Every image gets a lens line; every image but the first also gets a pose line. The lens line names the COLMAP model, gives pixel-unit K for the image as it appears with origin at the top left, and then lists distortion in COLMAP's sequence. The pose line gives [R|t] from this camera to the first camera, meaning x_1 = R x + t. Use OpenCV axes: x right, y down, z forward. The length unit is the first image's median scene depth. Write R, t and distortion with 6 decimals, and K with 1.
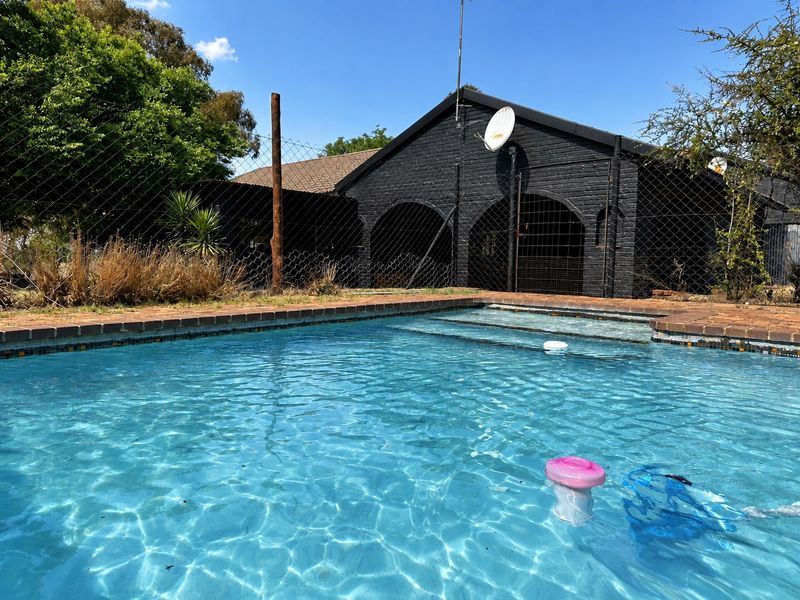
lens RADIAL K [[733.5, 0, 400.0], [0, 733.5, 300.0], [0, 0, 1]] dist [0.120171, 0.002456]
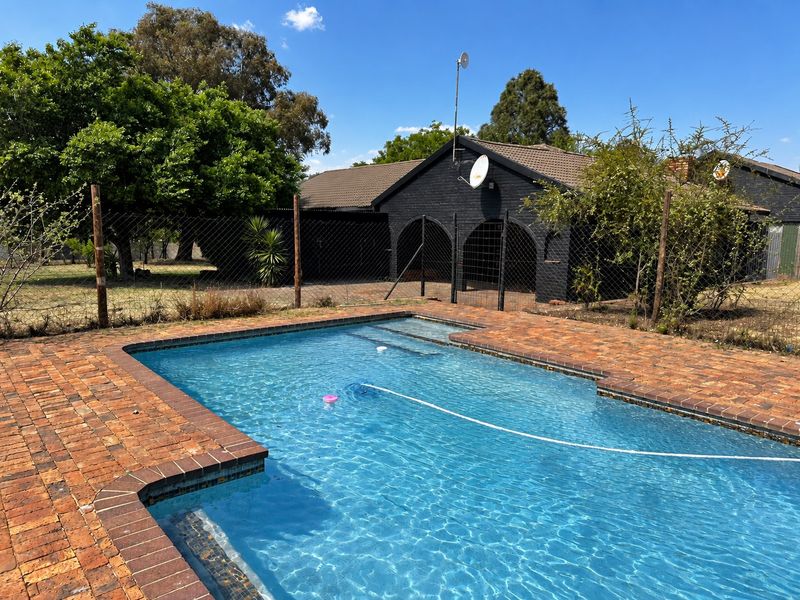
lens RADIAL K [[733.5, 0, 400.0], [0, 733.5, 300.0], [0, 0, 1]] dist [0.120171, 0.002456]
pose [[0.993344, 0.002594, -0.115157, 0.137245], [0.002958, 0.998842, 0.048016, -0.055919], [0.115148, -0.048037, 0.992186, -0.360014]]
